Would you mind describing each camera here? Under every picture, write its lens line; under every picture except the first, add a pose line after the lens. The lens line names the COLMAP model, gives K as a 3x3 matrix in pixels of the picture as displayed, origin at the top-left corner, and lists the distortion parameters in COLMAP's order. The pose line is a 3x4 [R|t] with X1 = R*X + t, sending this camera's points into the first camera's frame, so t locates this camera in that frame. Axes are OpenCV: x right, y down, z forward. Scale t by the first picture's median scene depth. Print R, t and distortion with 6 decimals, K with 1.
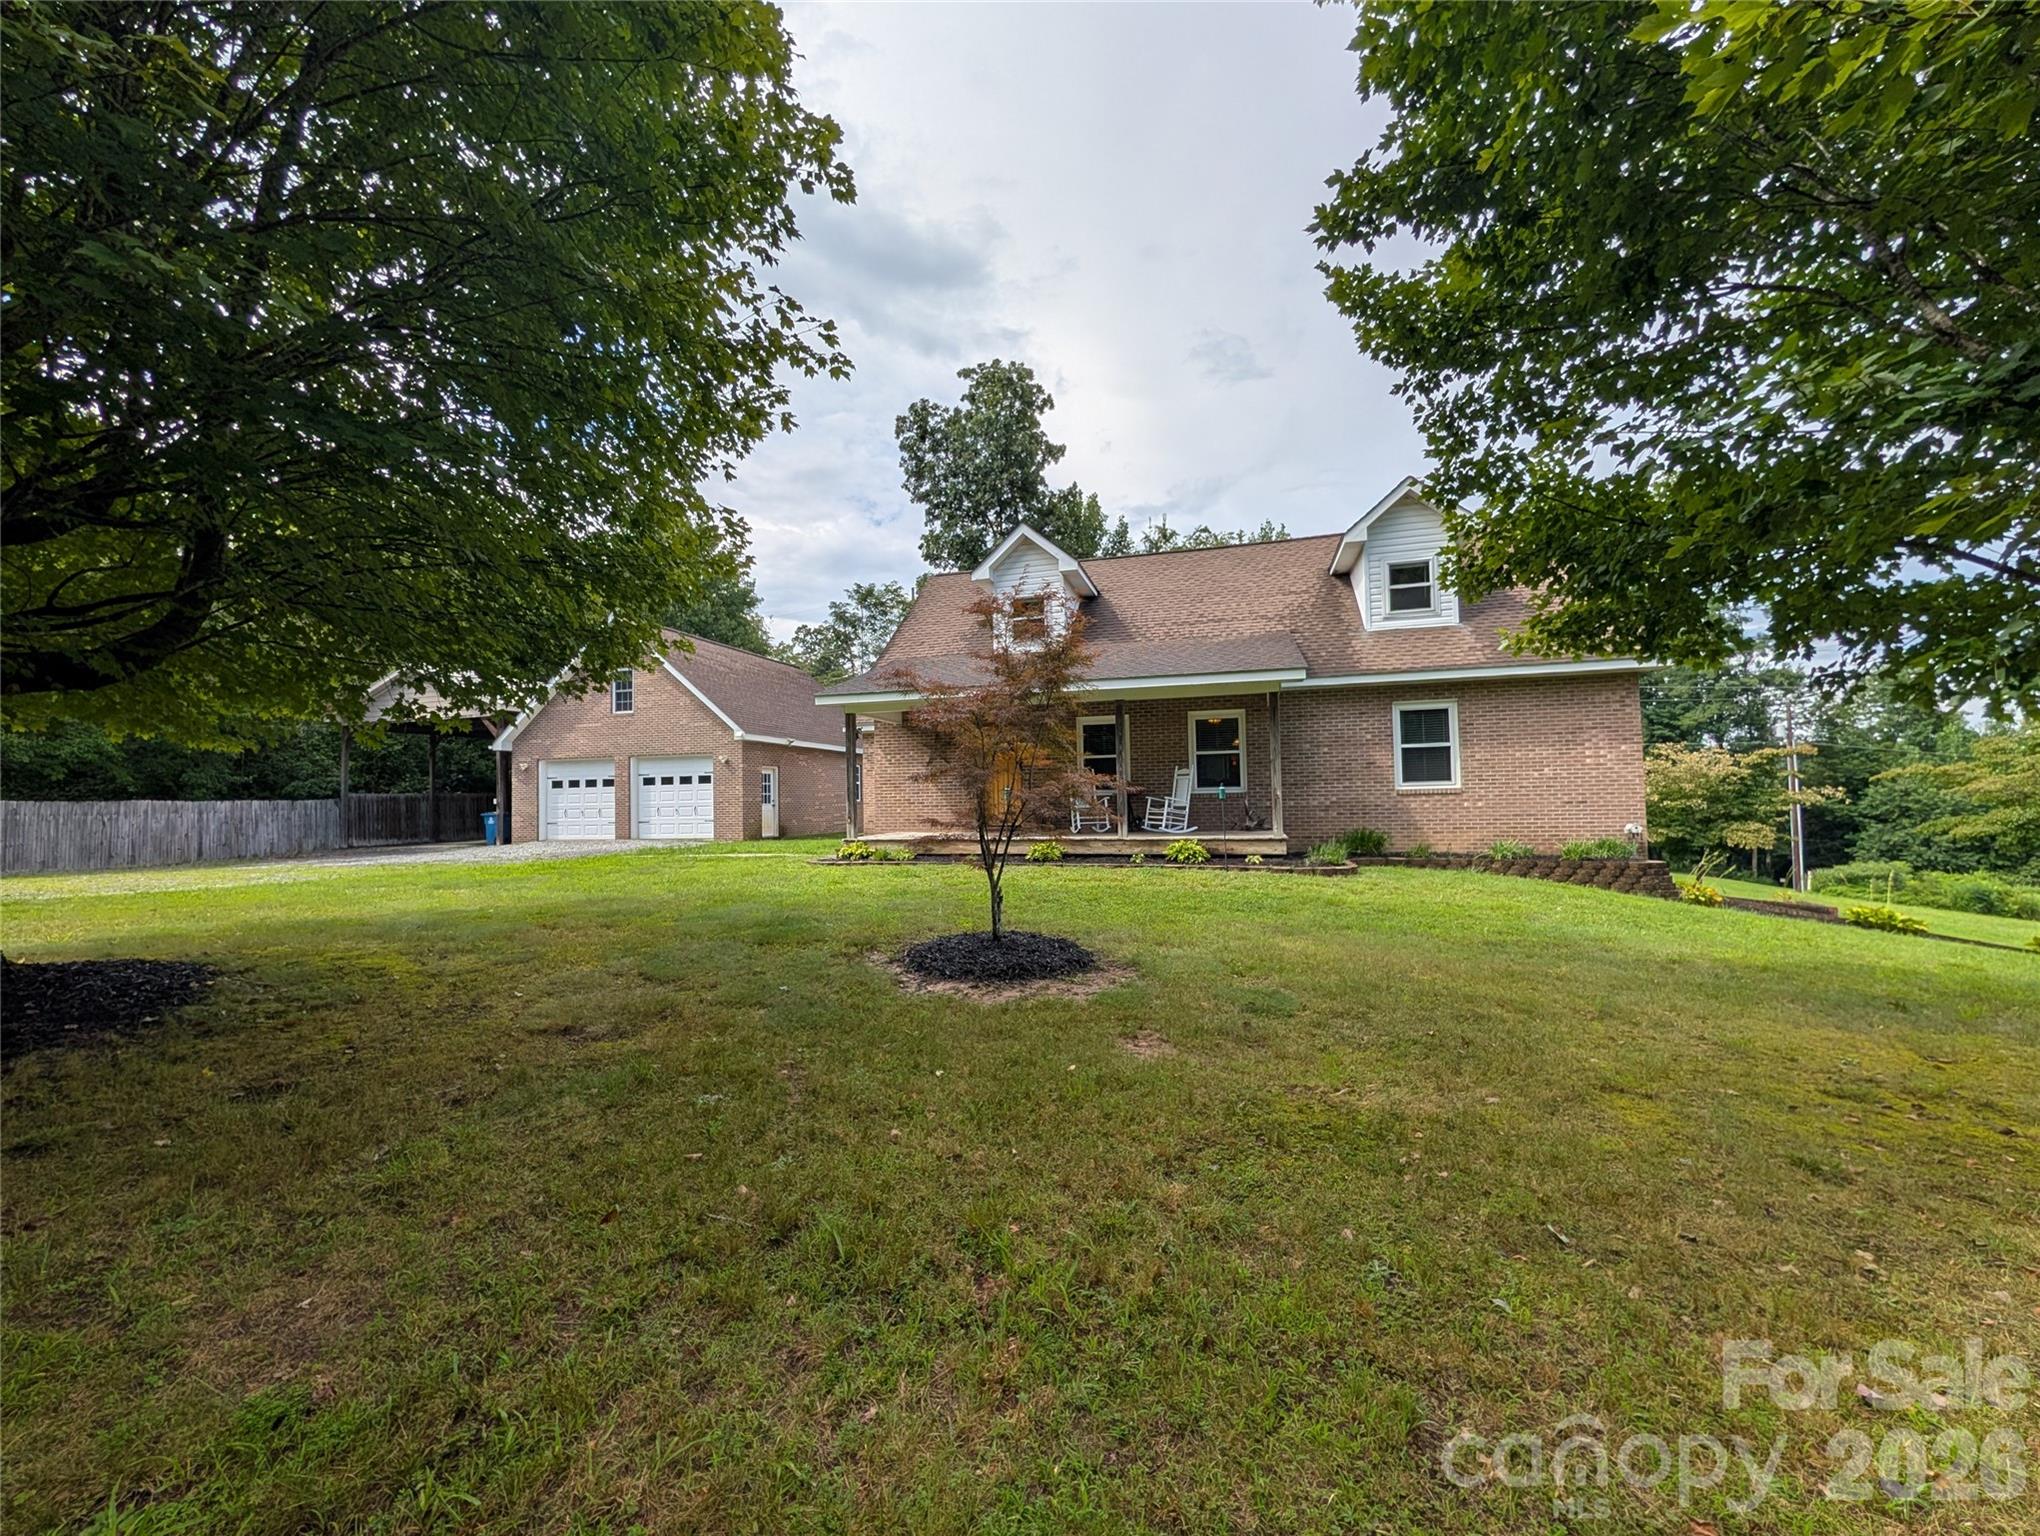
lens RADIAL K [[729.3, 0, 1013.1], [0, 729.3, 782.4], [0, 0, 1]] dist [-0.000536, -0.000007]
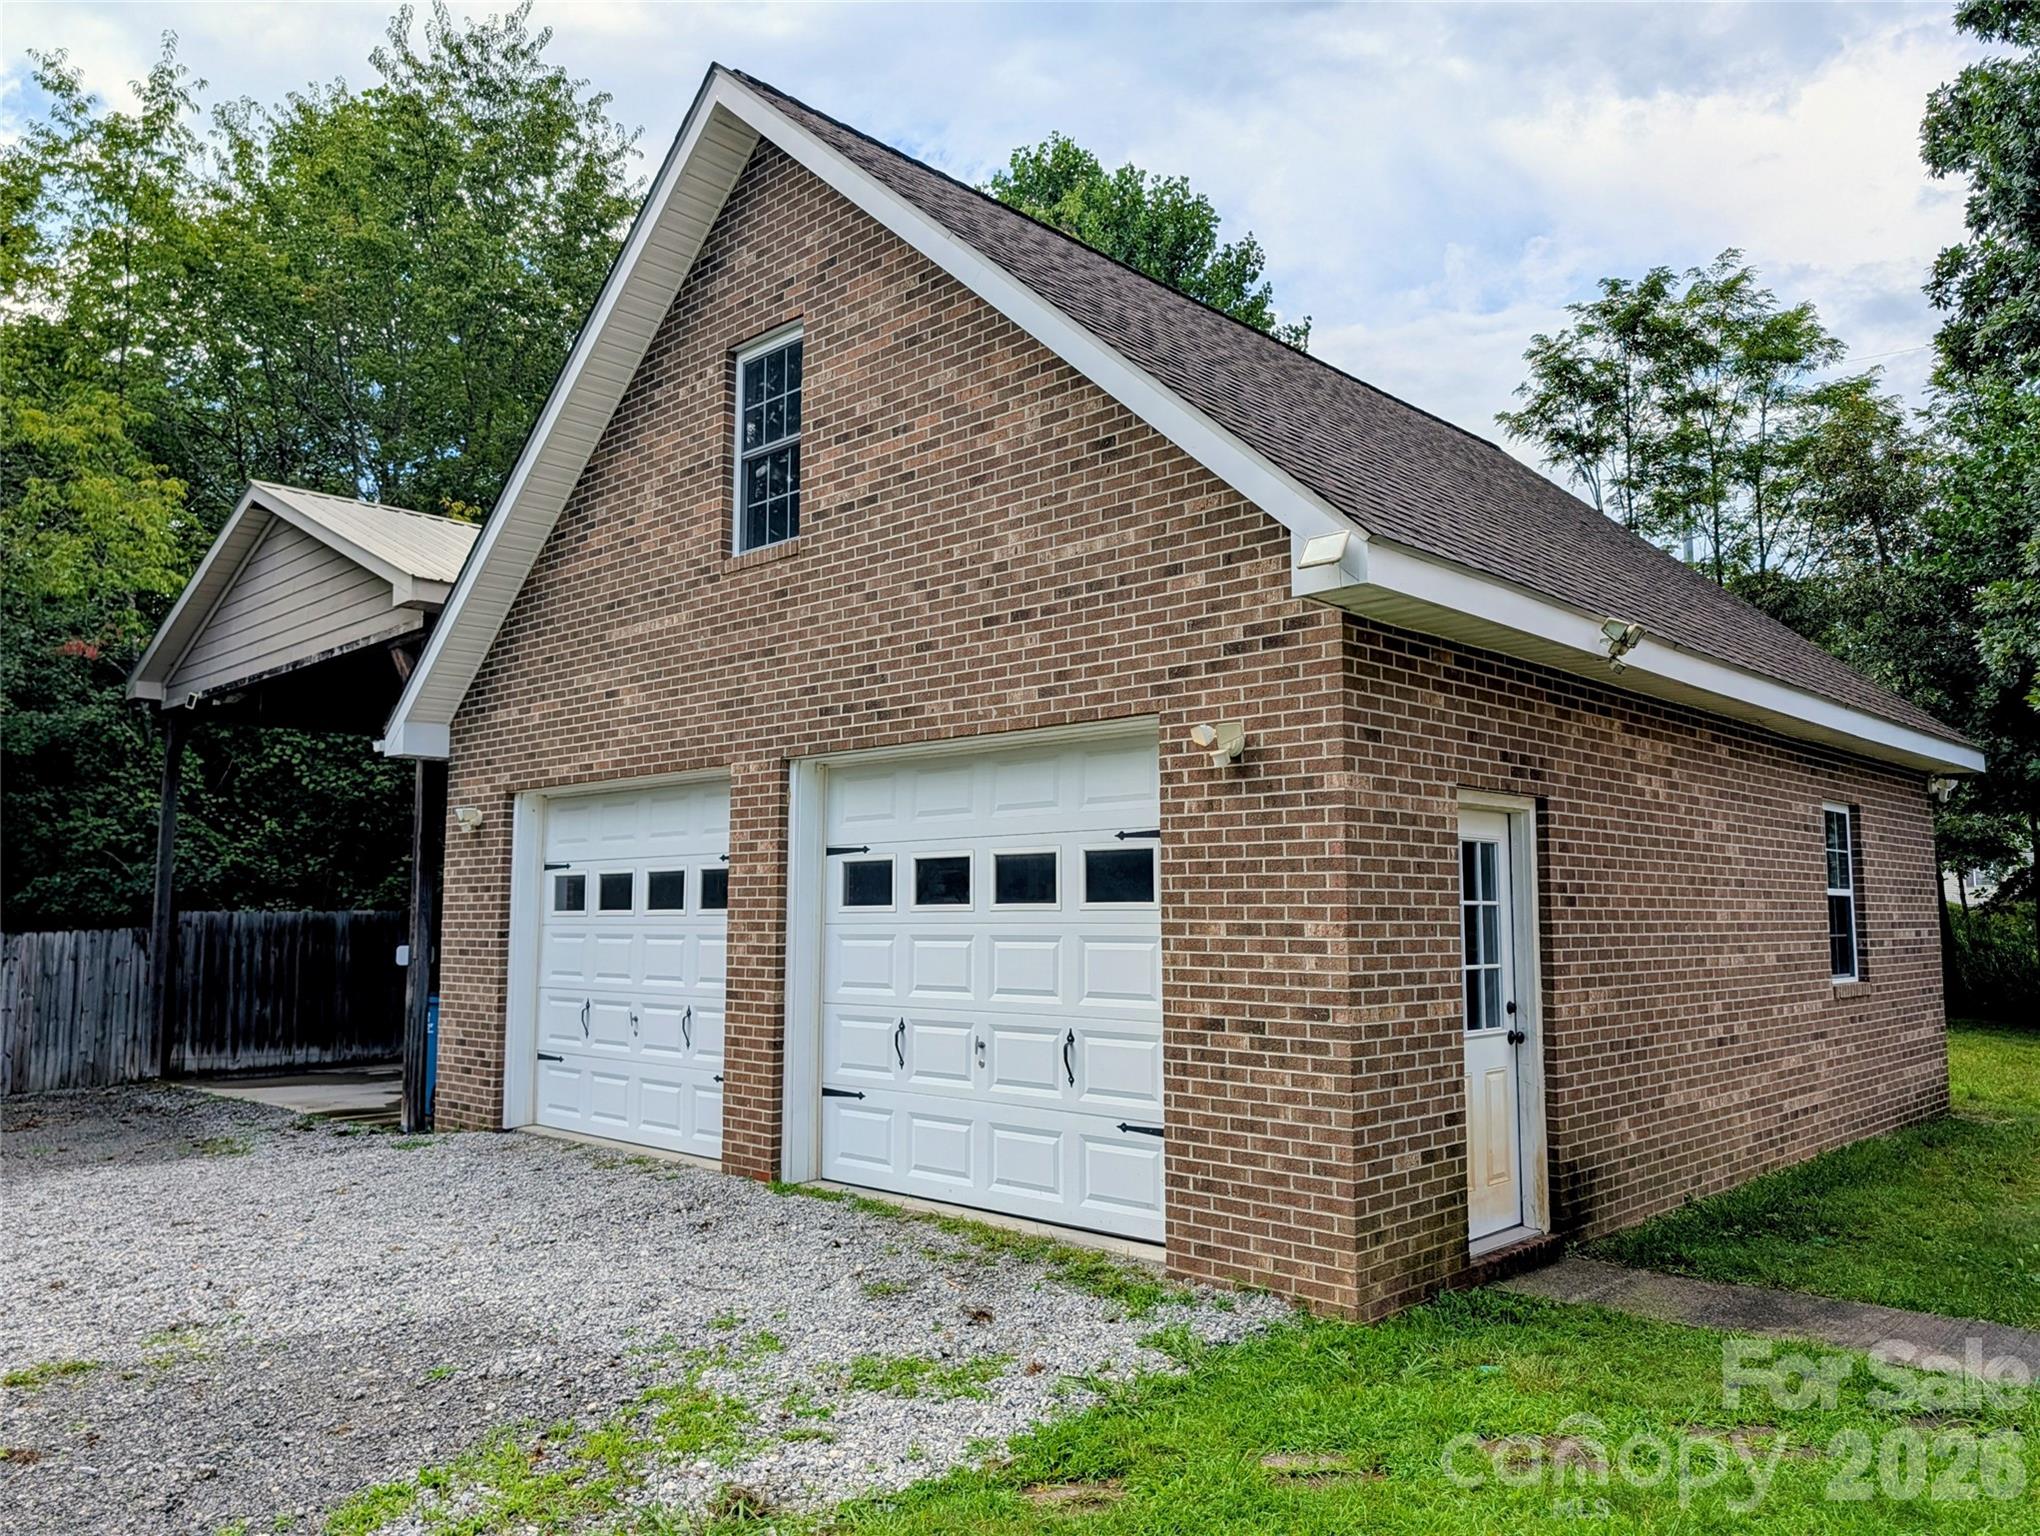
lens RADIAL K [[1460.3, 0, 1019.6], [0, 1460.3, 773.8], [0, 0, 1]] dist [-0.003378, -0.000853]
pose [[0.867361, -0.030030, -0.496772, -0.266354], [-0.007532, 0.997271, -0.073437, -0.002268], [0.497622, 0.067439, 0.864769, 0.673466]]
